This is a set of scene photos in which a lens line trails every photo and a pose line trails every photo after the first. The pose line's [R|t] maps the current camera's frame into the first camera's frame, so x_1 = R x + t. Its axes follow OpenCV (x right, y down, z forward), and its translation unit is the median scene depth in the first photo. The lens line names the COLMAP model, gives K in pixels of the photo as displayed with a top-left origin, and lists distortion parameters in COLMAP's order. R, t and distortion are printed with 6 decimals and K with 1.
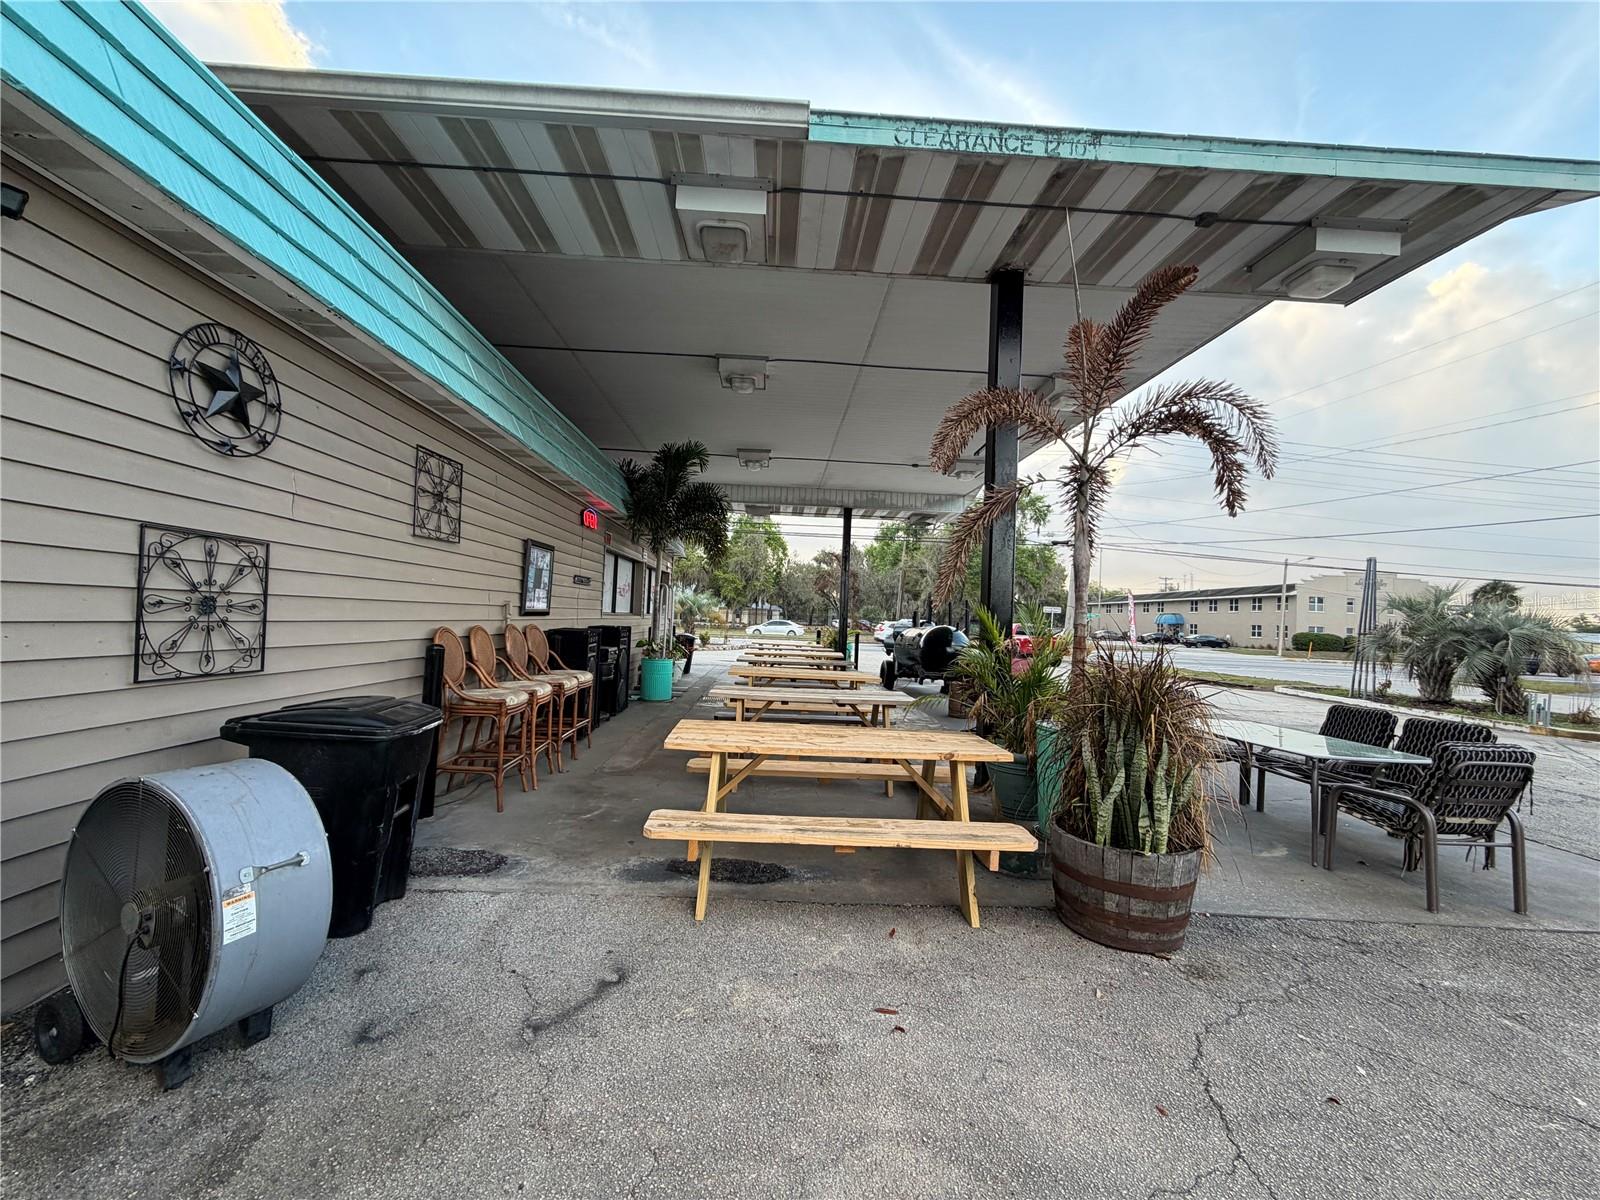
lens RADIAL K [[634.2, 0, 793.3], [0, 634.2, 594.6], [0, 0, 1]] dist [0.001688, -0.000259]
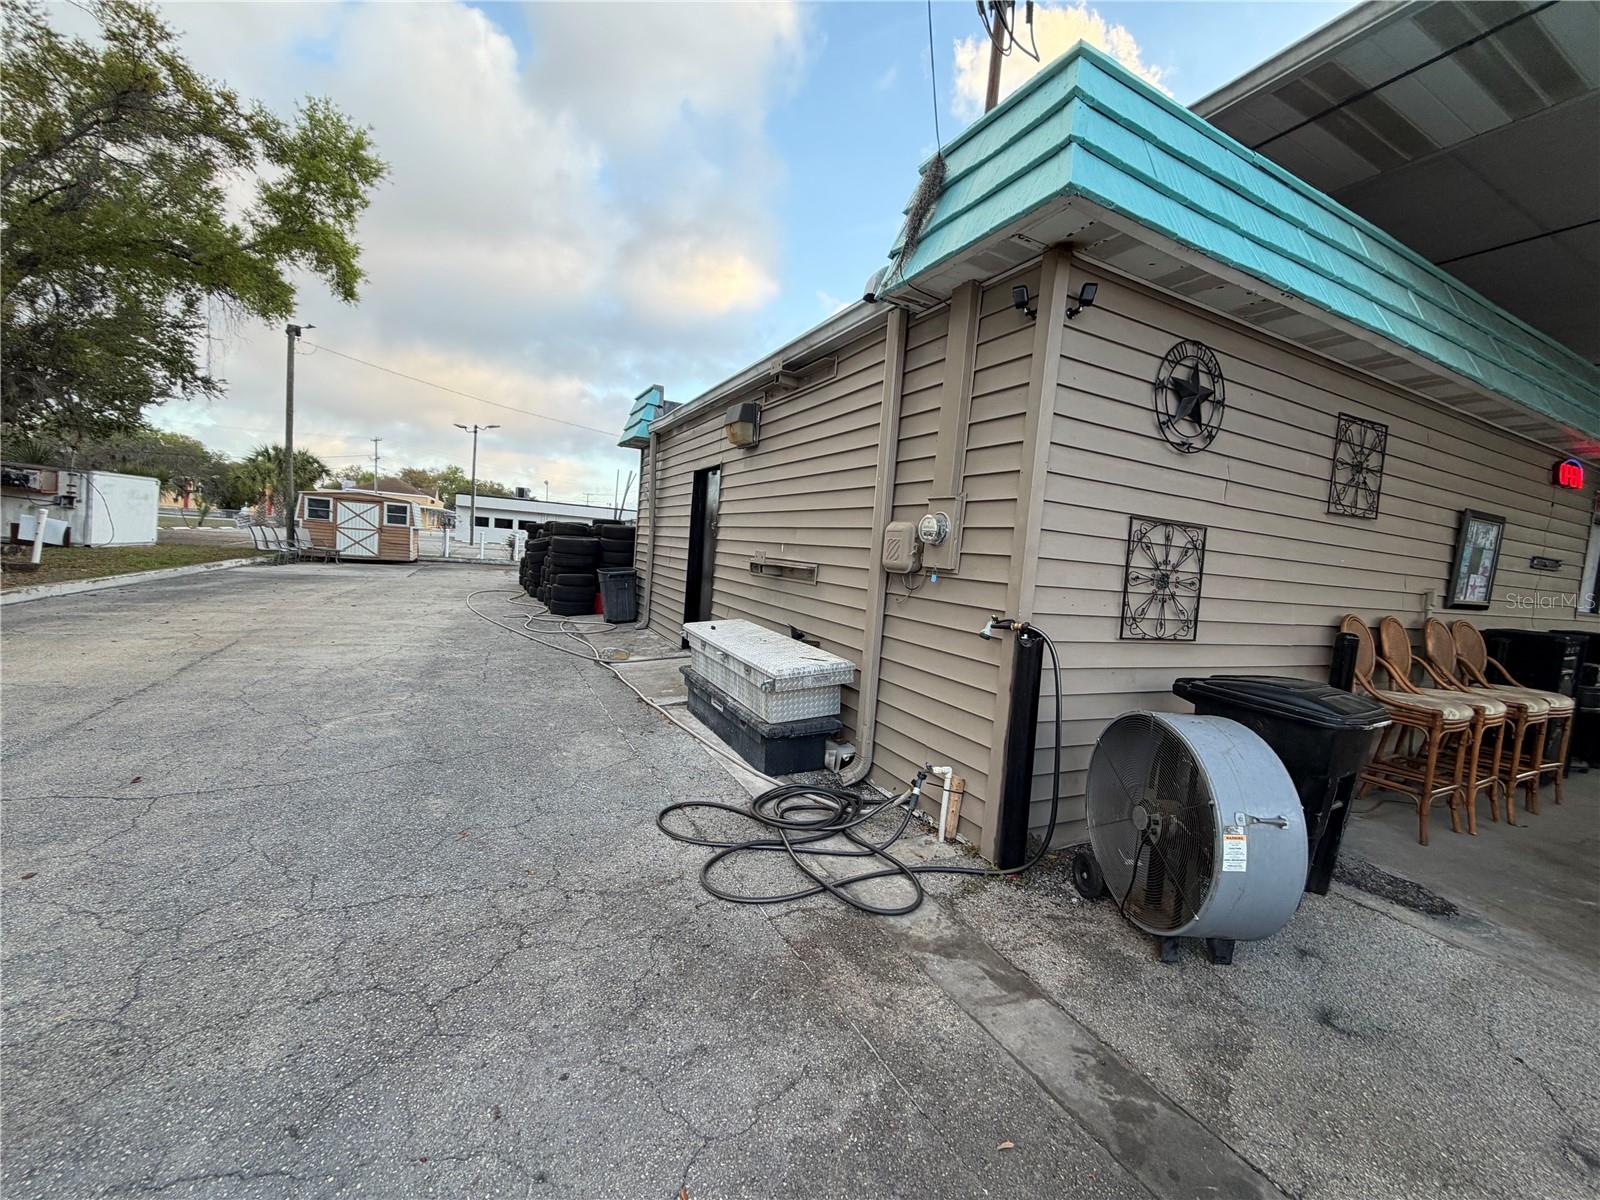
lens RADIAL K [[634.2, 0, 797.9], [0, 634.2, 594.9], [0, 0, 1]] dist [0.001688, -0.000259]
pose [[0.418446, 0.055085, -0.906570, -0.109014], [-0.028601, 0.998463, 0.047468, 0.005108], [0.907791, 0.006066, 0.419379, -0.120012]]
